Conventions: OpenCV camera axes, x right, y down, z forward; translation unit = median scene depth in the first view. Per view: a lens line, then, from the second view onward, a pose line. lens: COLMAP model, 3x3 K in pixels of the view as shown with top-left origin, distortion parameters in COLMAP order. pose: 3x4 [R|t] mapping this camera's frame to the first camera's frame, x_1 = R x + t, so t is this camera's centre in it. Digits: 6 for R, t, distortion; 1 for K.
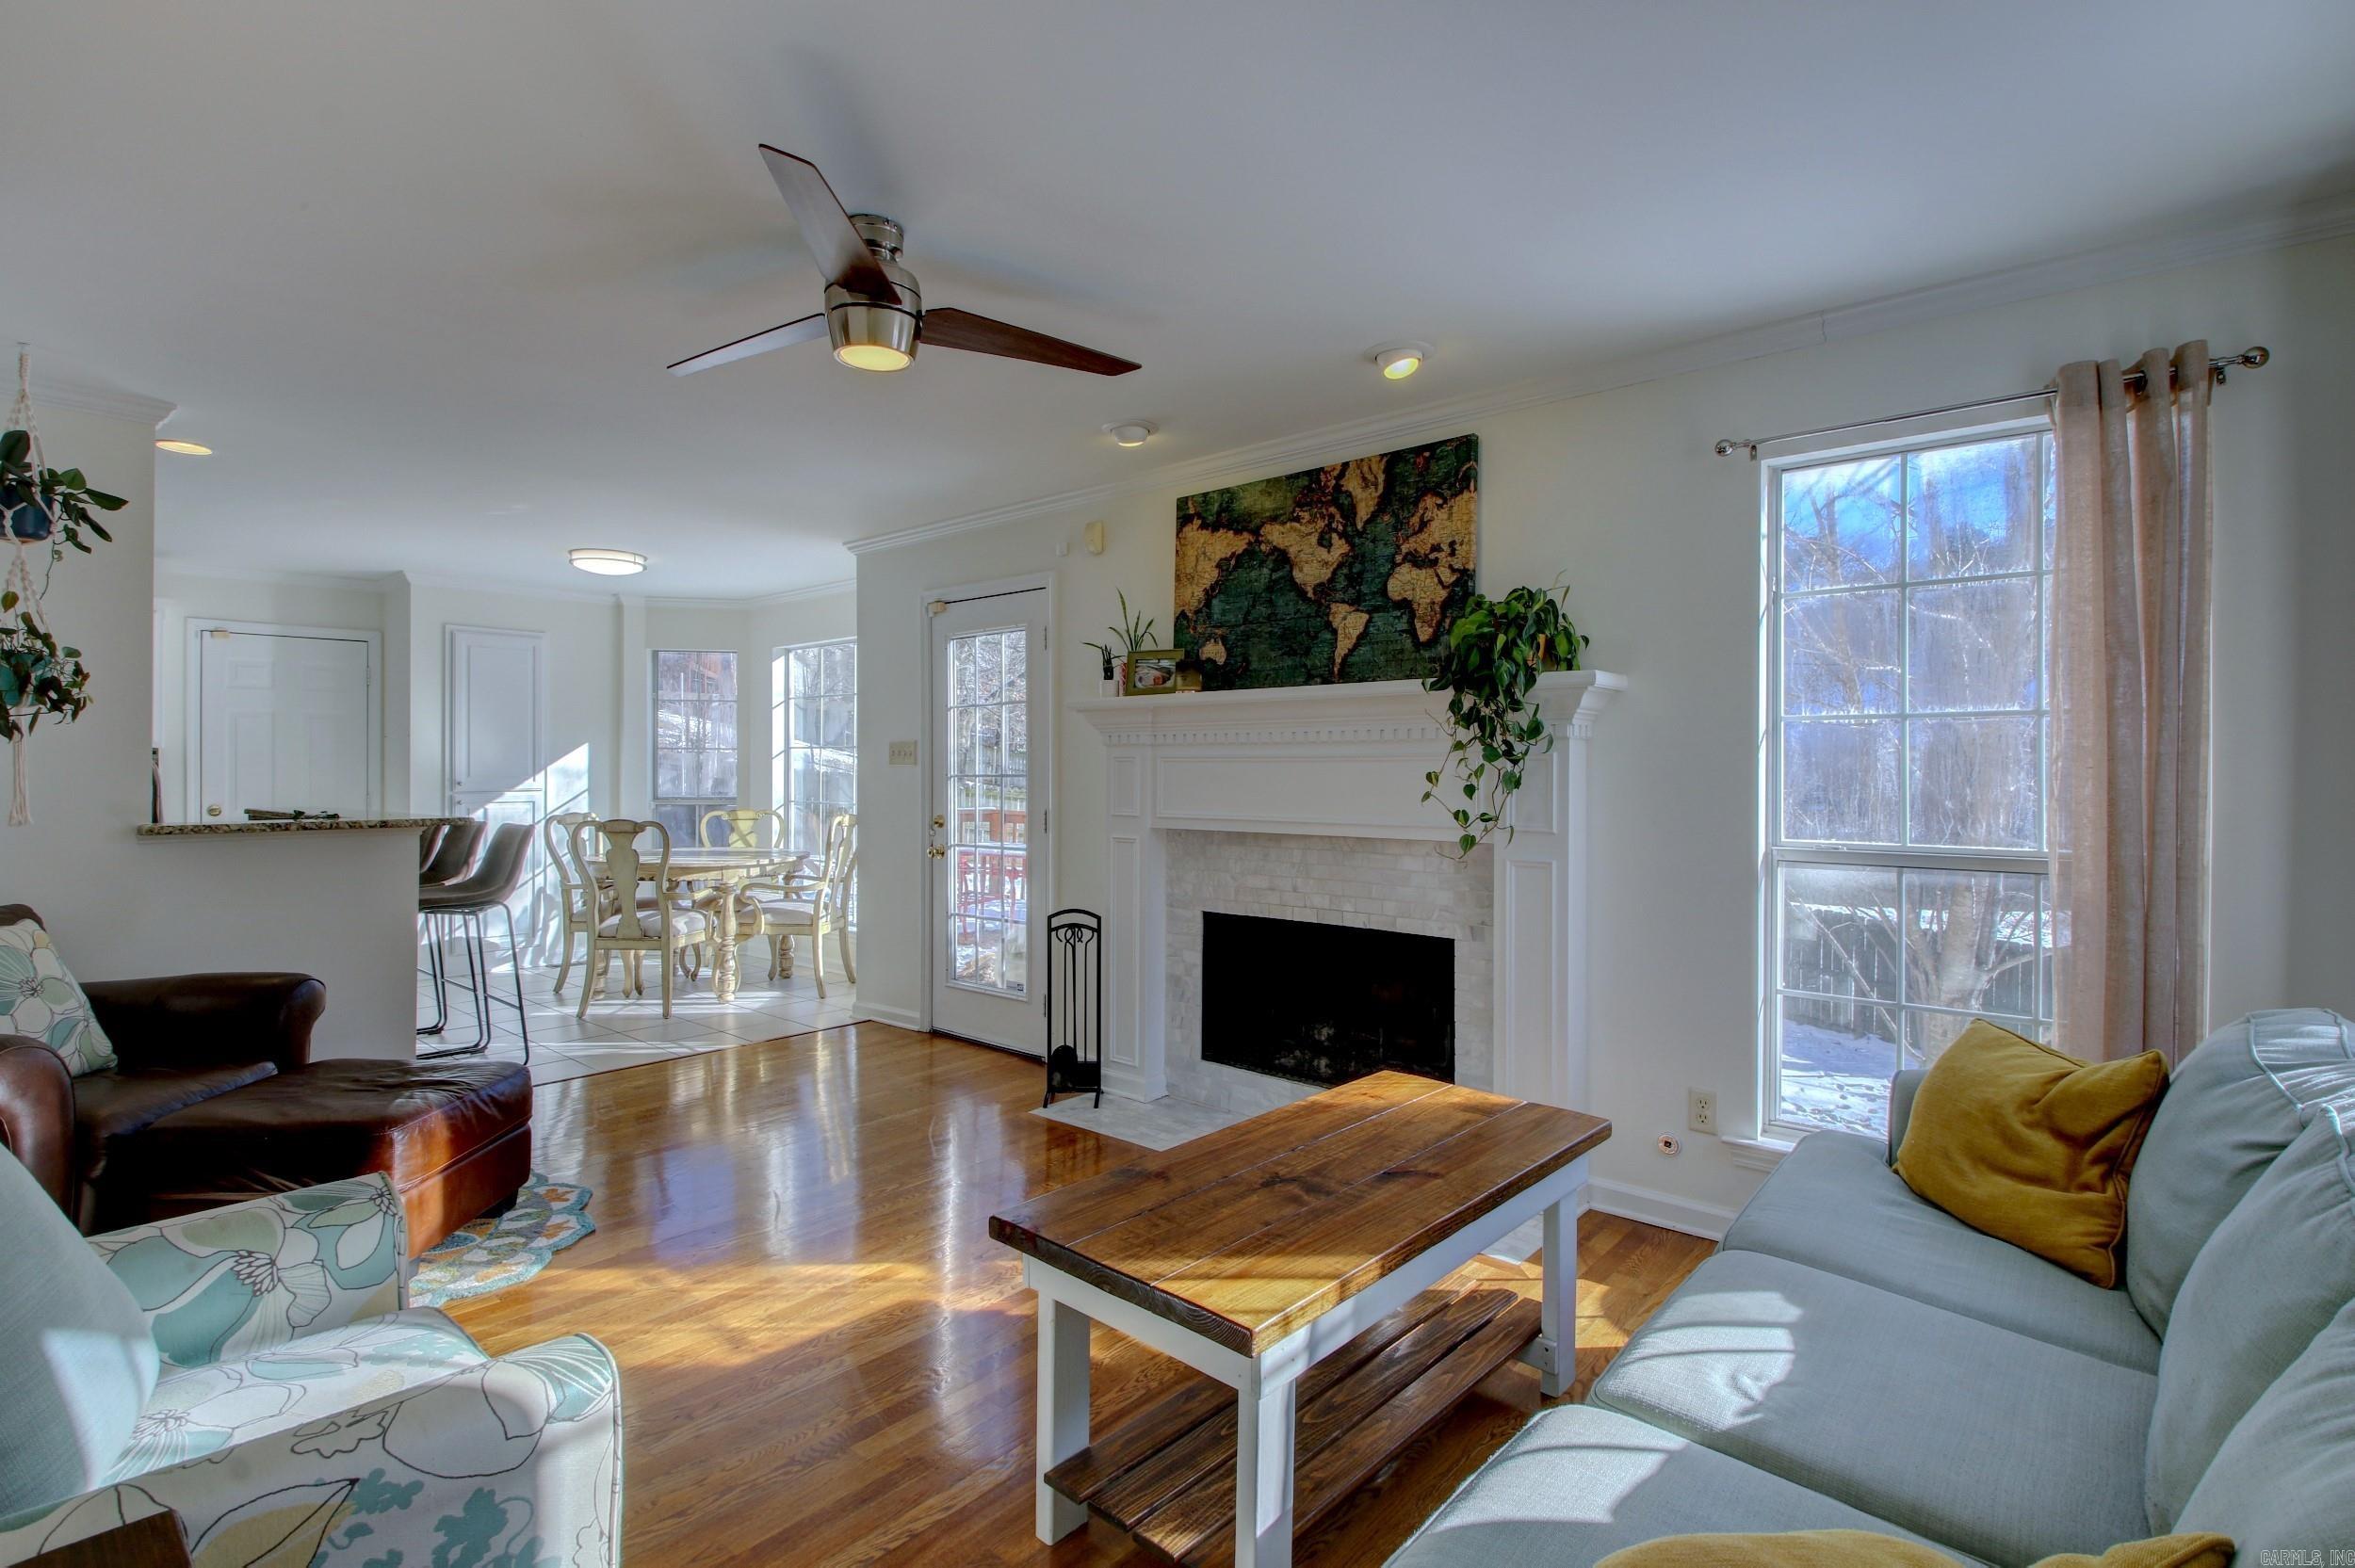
lens RADIAL K [[1105.2, 0, 1168.5], [0, 1105.2, 778.6], [0, 0, 1]] dist [0.003871, -0.017018]
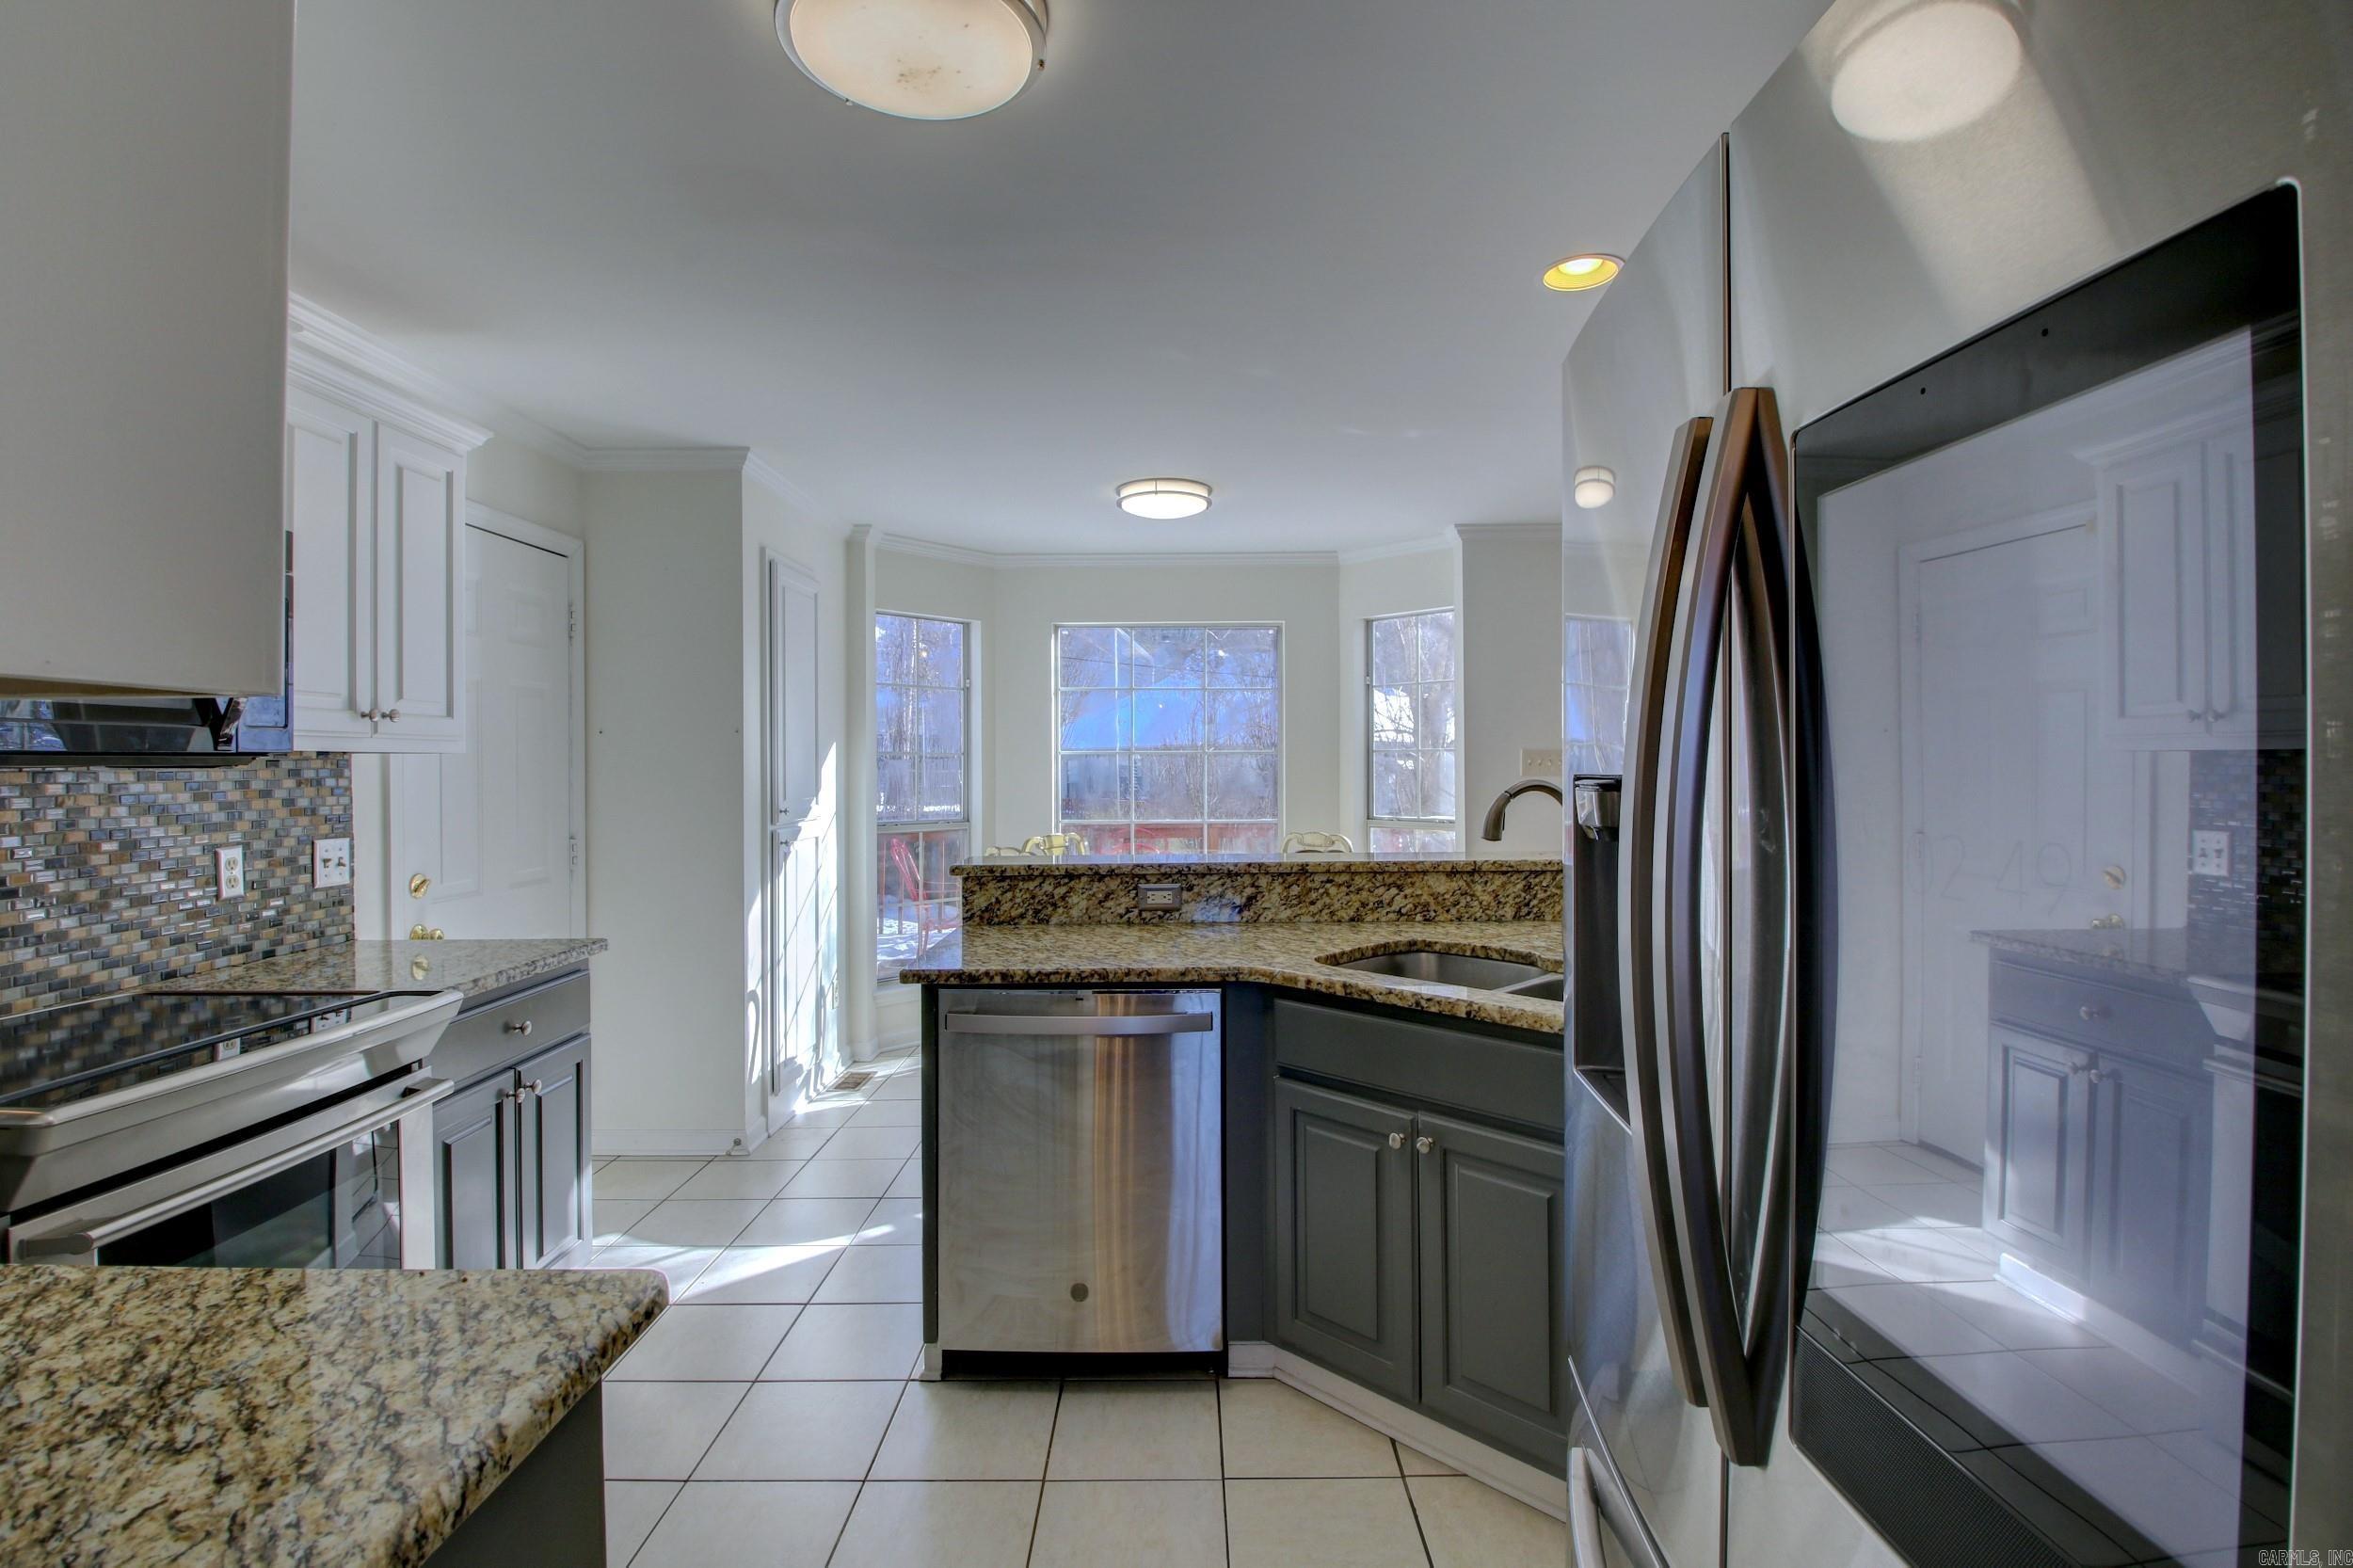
lens RADIAL K [[1109.7, 0, 1182.4], [0, 1109.7, 781.7], [0, 0, 1]] dist [-0.000894, -0.013377]
pose [[0.750338, -0.016408, 0.660850, -1.493945], [0.010027, 0.999859, 0.013440, -0.030687], [-0.660978, -0.003459, 0.750397, 0.684997]]
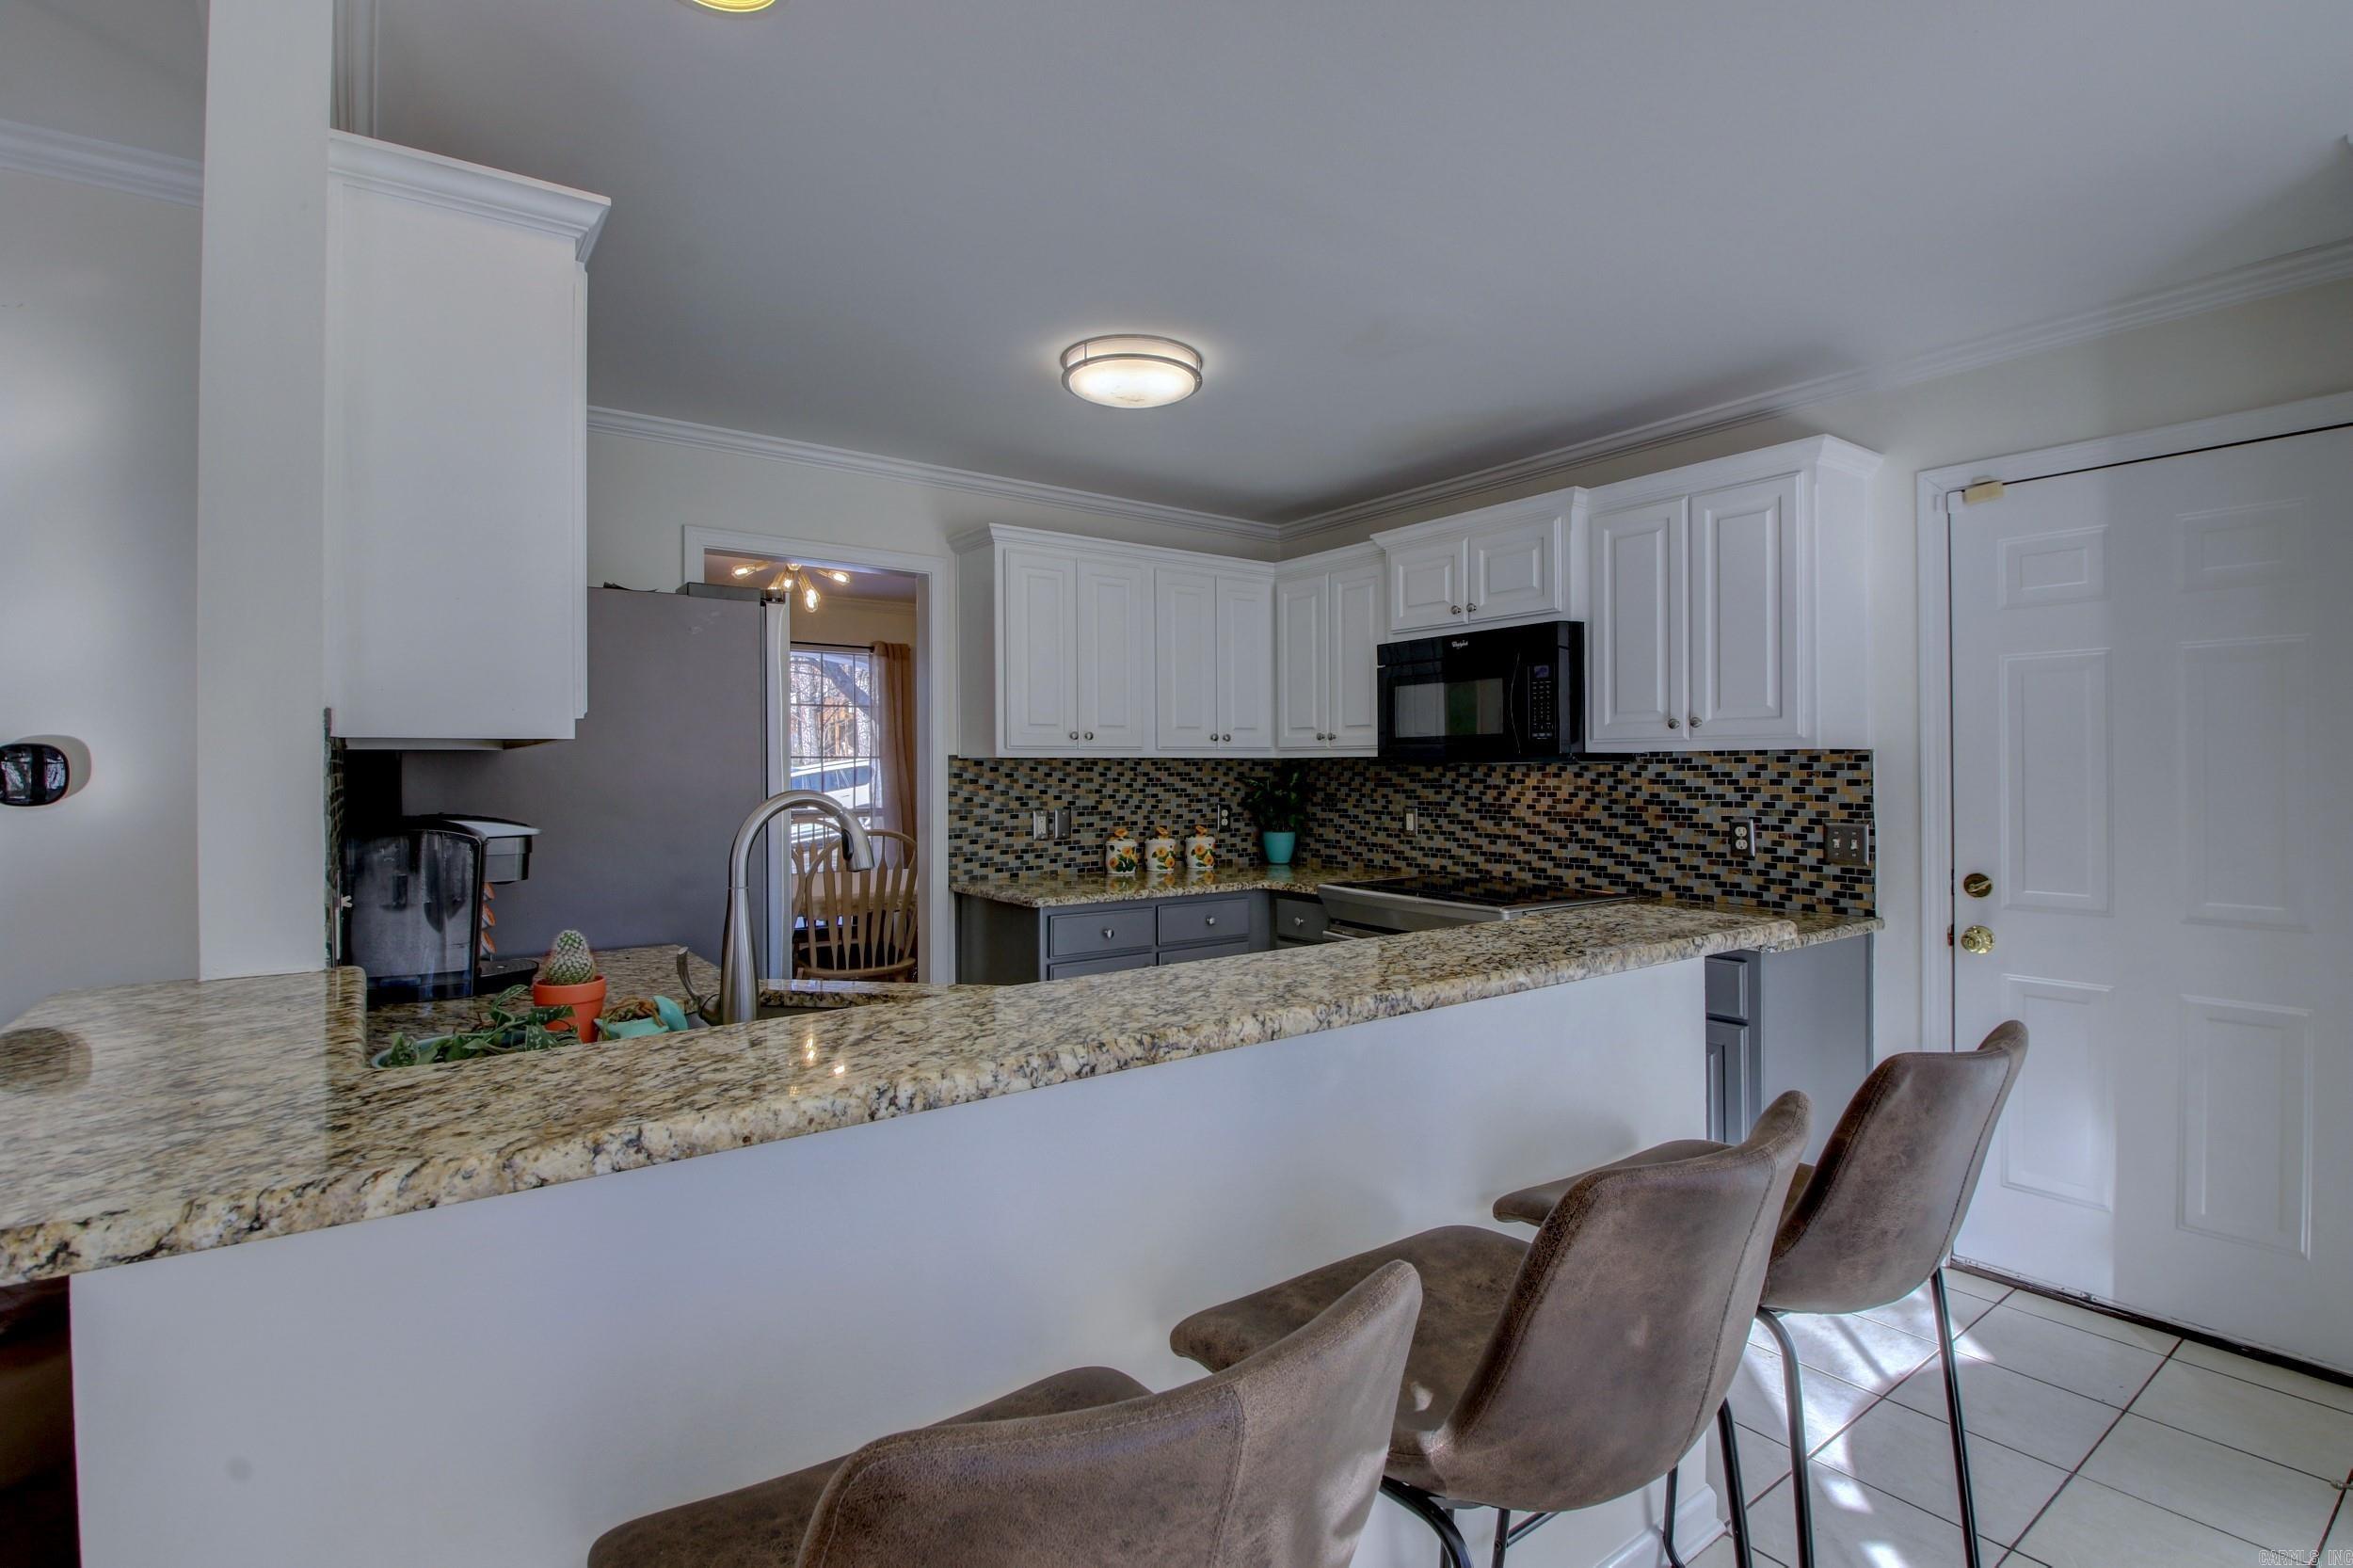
lens RADIAL K [[1104.4, 0, 1184.0], [0, 1104.4, 769.4], [0, 0, 1]] dist [0.003871, -0.017018]
pose [[-0.218315, -0.002931, -0.975874, -0.570178], [-0.001053, 0.999996, -0.002768, -0.027516], [0.975878, 0.000423, -0.218317, 1.248495]]
